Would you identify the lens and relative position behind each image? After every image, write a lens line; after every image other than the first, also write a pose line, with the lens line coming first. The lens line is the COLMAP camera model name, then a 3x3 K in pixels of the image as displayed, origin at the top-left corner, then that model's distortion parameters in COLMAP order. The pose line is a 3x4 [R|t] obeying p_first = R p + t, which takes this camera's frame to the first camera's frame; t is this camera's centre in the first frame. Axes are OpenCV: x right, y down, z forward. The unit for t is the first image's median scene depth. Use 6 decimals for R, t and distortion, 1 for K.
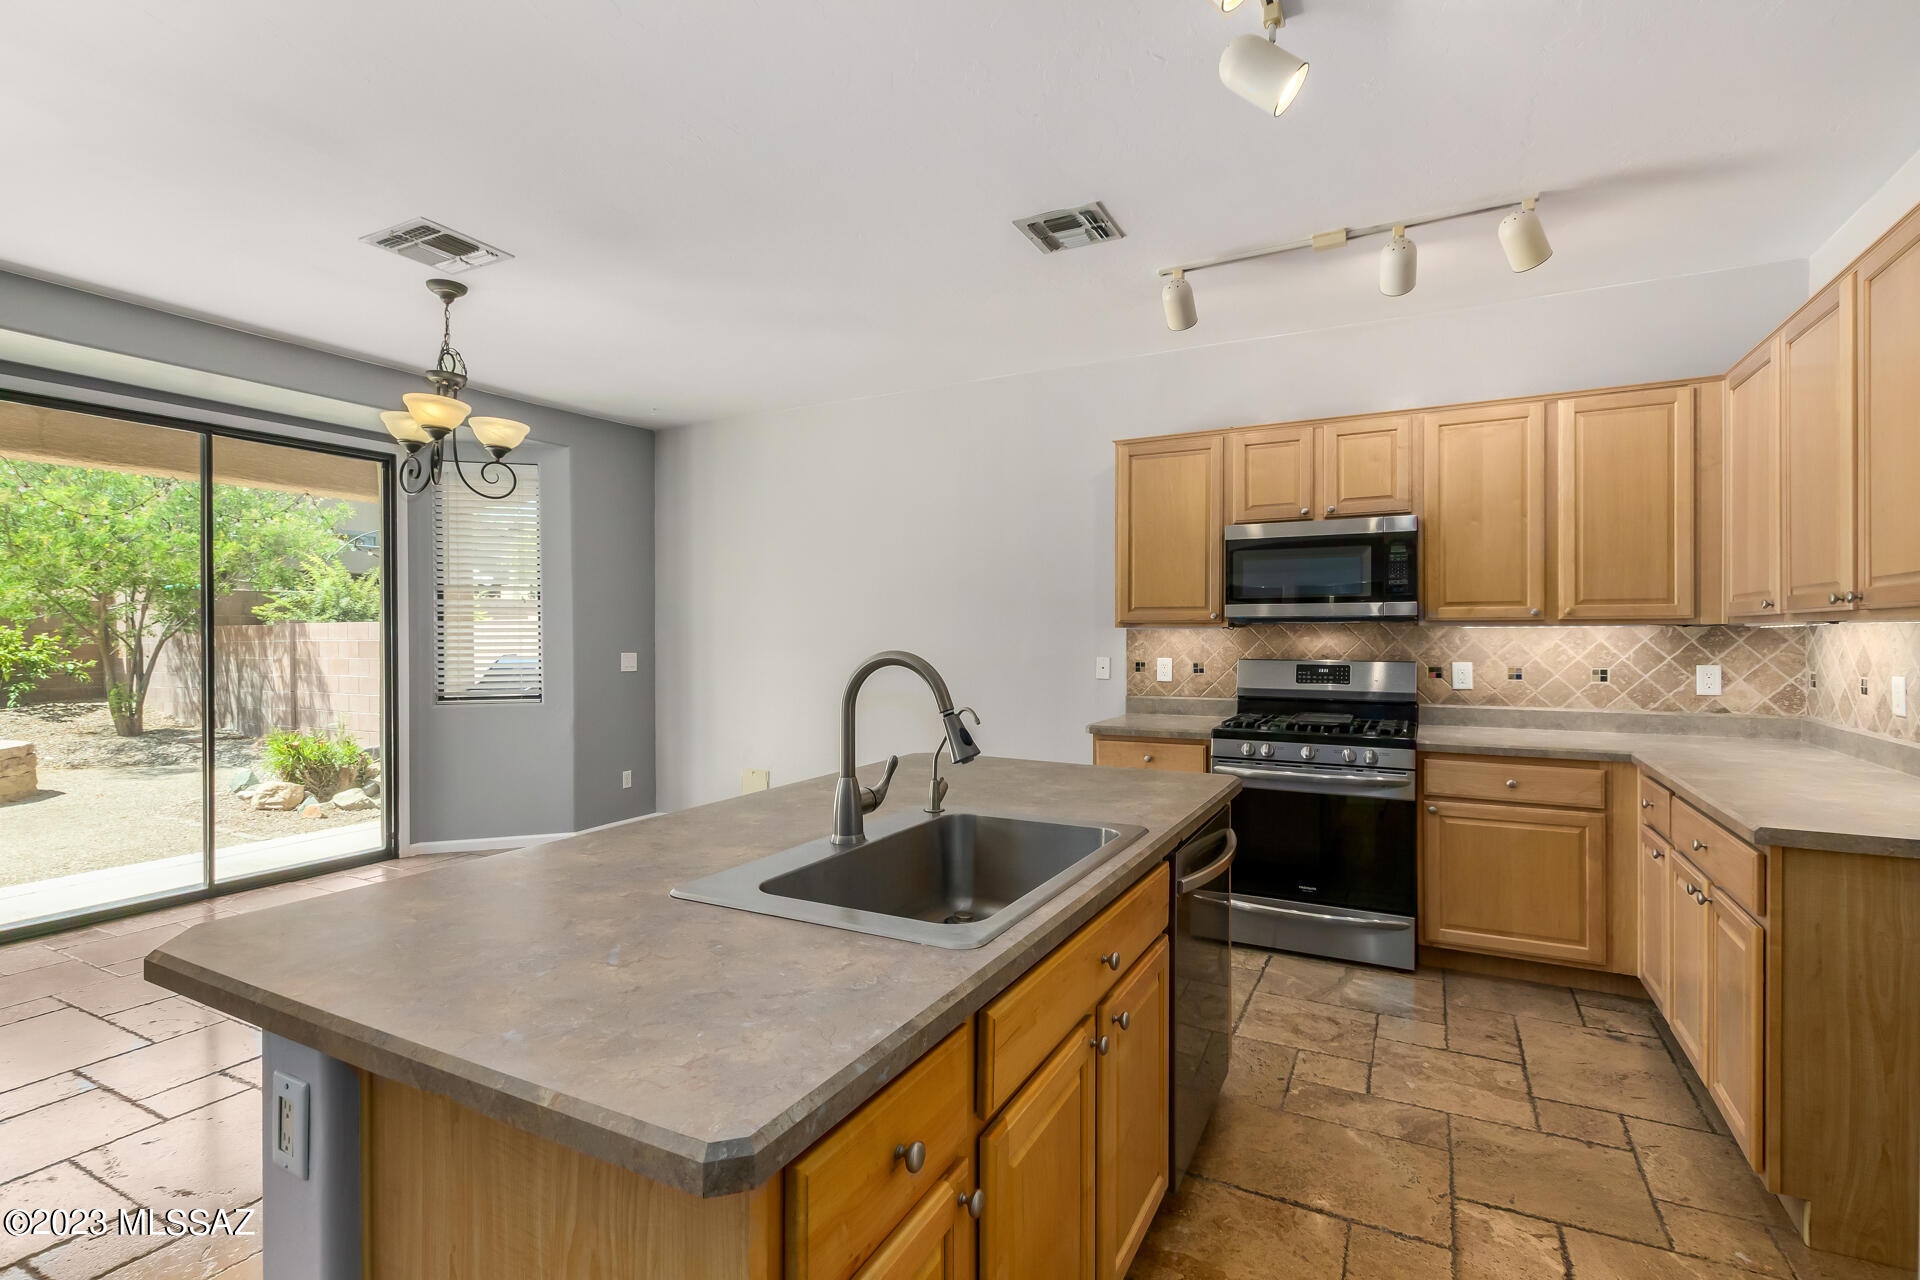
lens RADIAL K [[888.7, 0, 934.3], [0, 888.7, 637.1], [0, 0, 1]] dist [0.005202, 0.000102]
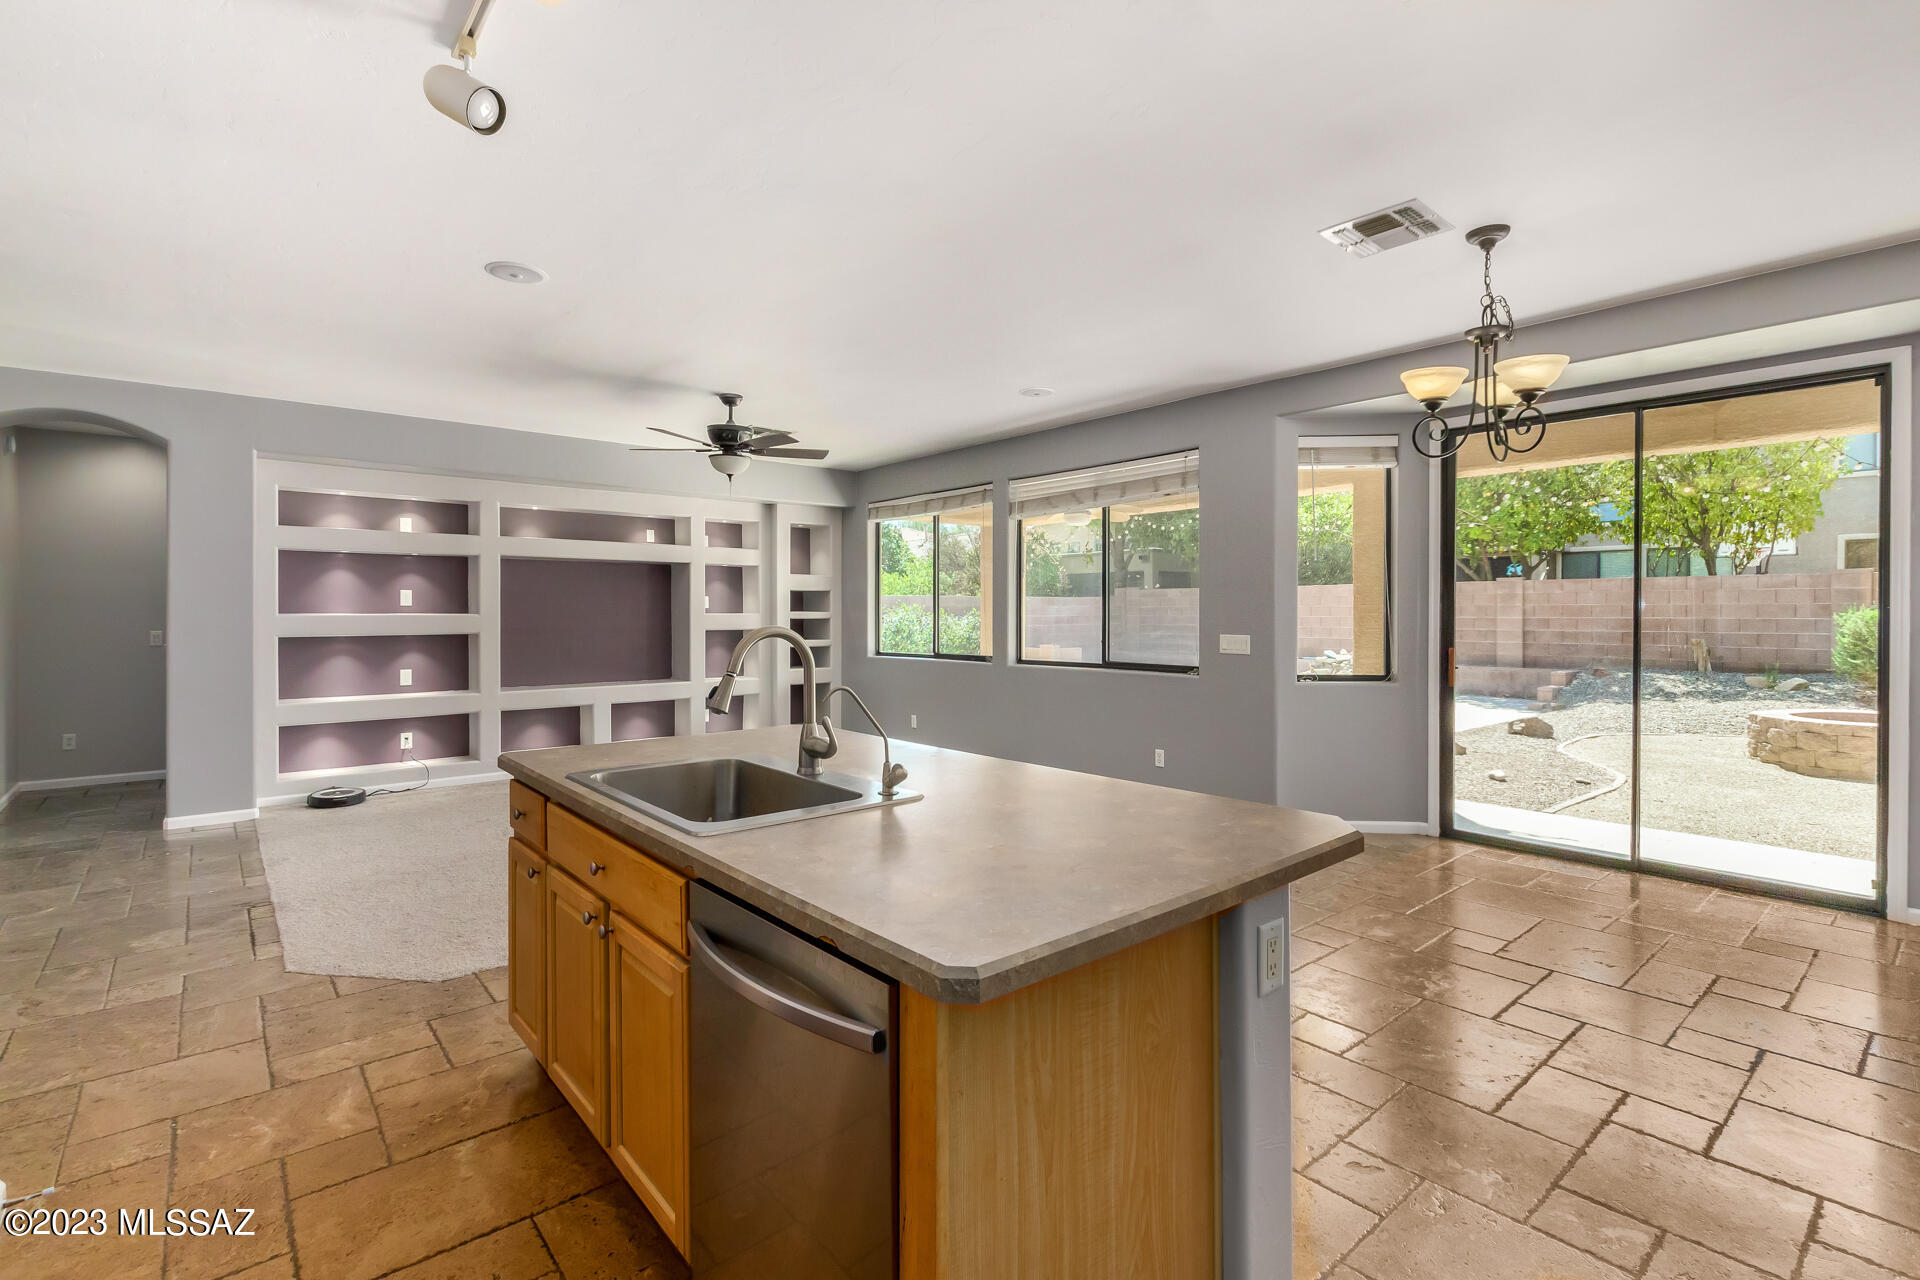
lens RADIAL K [[888.7, 0, 972.3], [0, 888.7, 630.7], [0, 0, 1]] dist [0.005202, 0.000102]
pose [[-0.368059, 0.026479, -0.929425, 0.339884], [-0.000722, 0.999586, 0.028764, -0.008638], [0.929802, 0.011258, -0.367888, 0.566225]]
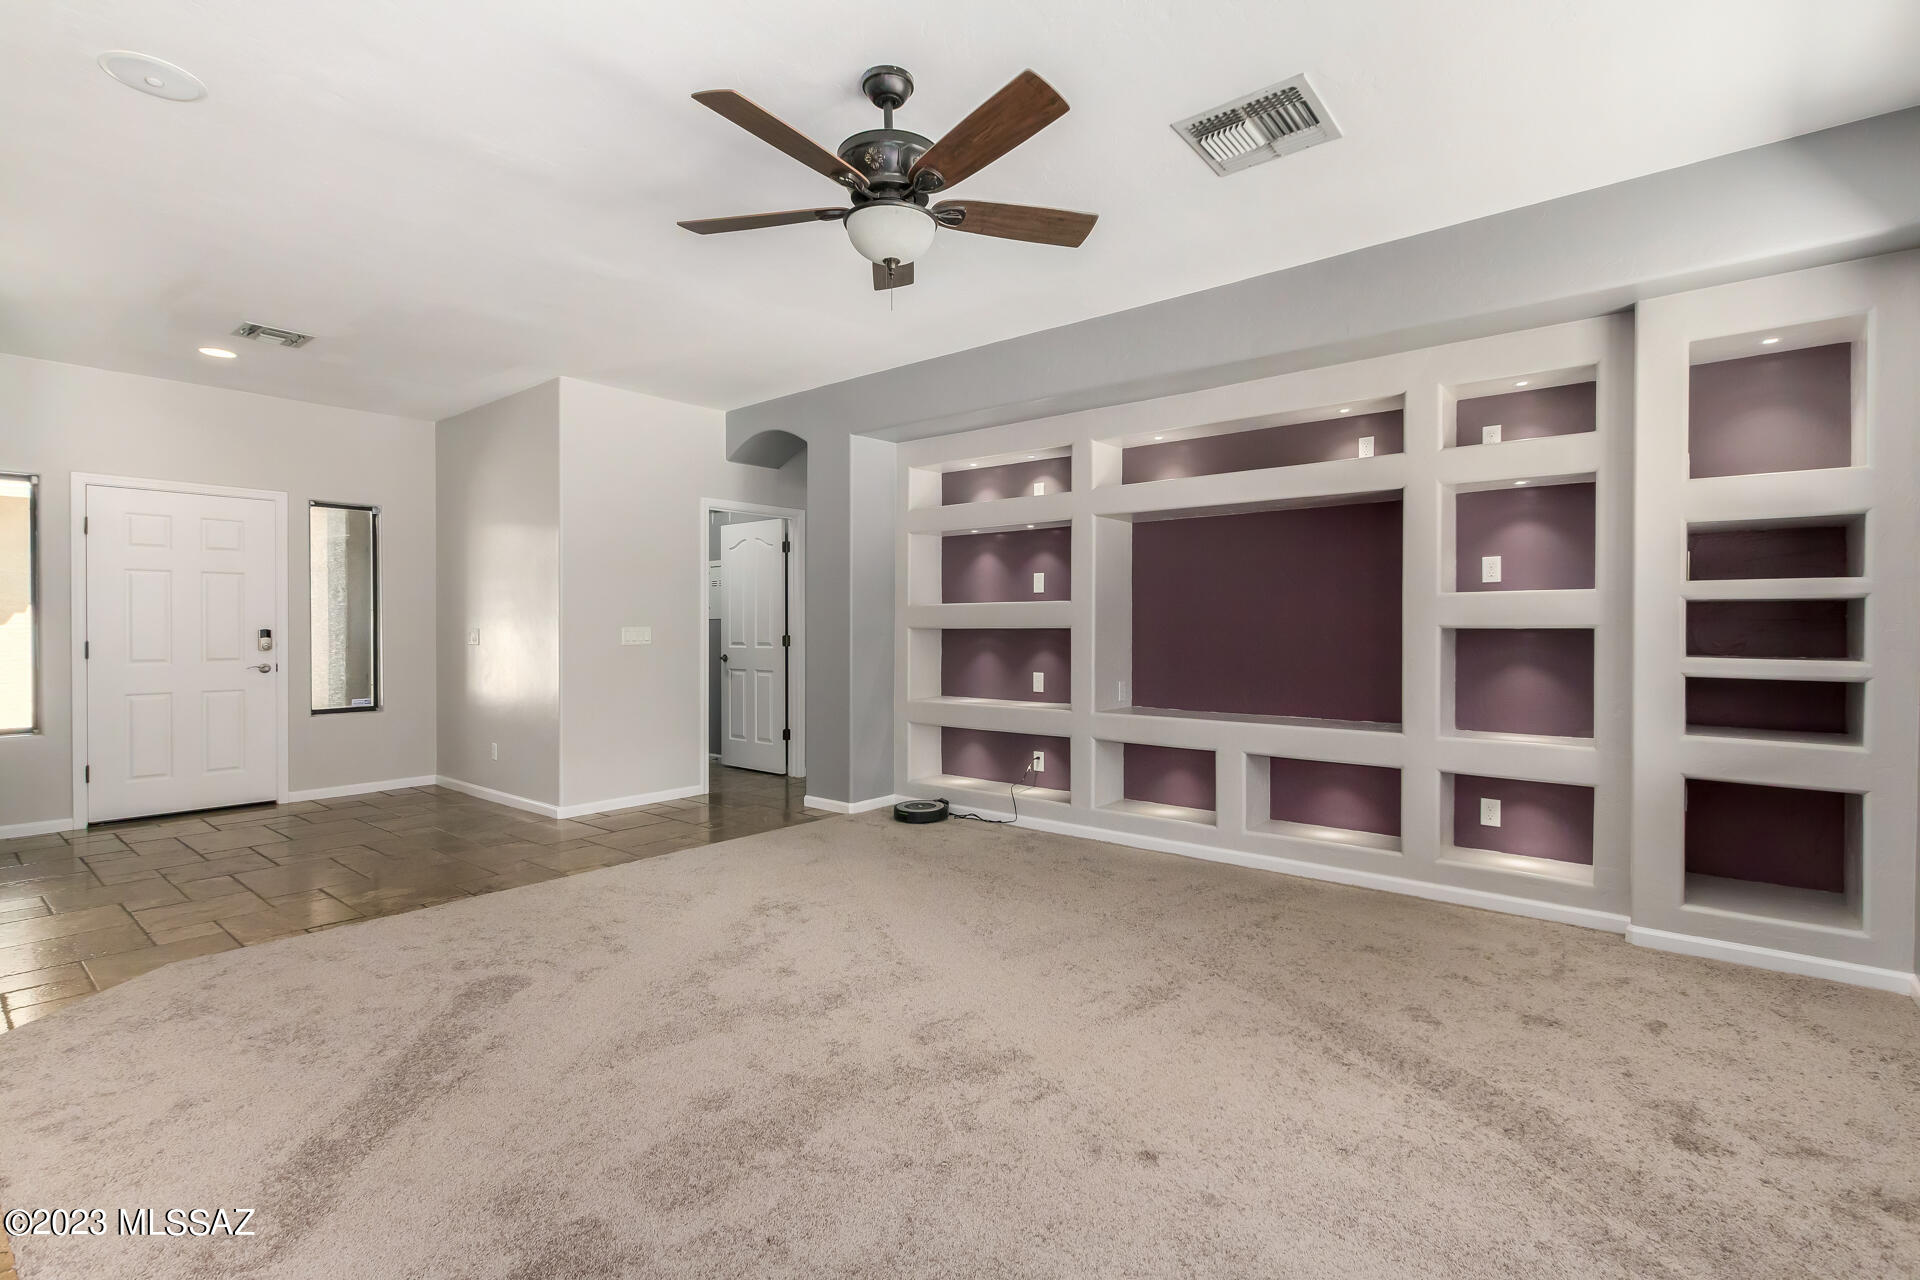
lens RADIAL K [[888.7, 0, 954.2], [0, 888.7, 639.6], [0, 0, 1]] dist [0.005202, 0.000102]
pose [[-0.980304, 0.003461, 0.197465, -0.688640], [0.006964, 0.999830, 0.017045, 0.030441], [-0.197372, 0.018085, -0.980162, 0.351570]]
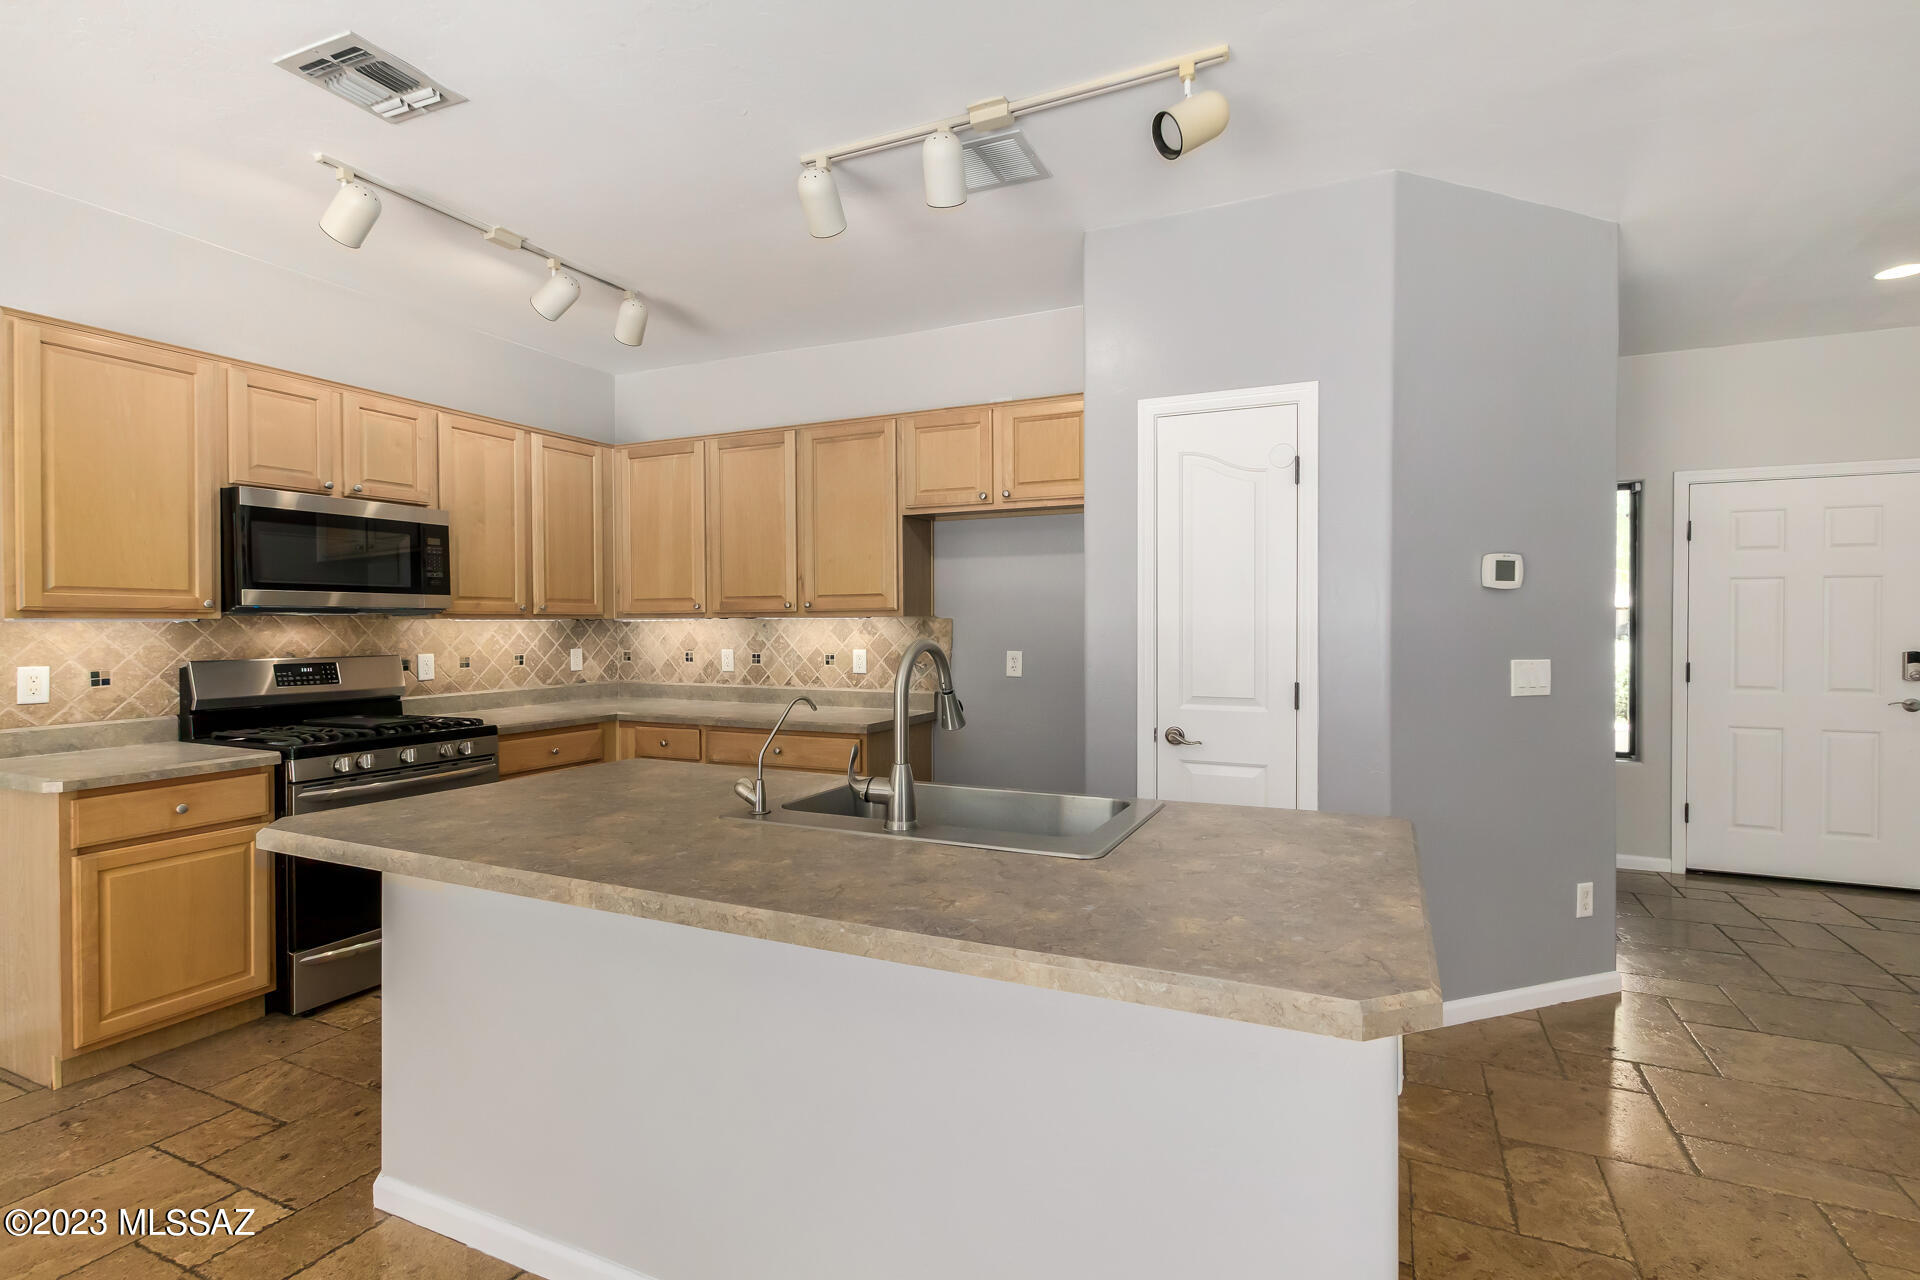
lens RADIAL K [[888.7, 0, 983.8], [0, 888.7, 627.5], [0, 0, 1]] dist [0.005202, 0.000102]
pose [[-0.082250, -0.003118, 0.996607, -0.369541], [0.009213, 0.999950, 0.003889, -0.000438], [-0.996569, 0.009501, -0.082217, 0.327704]]
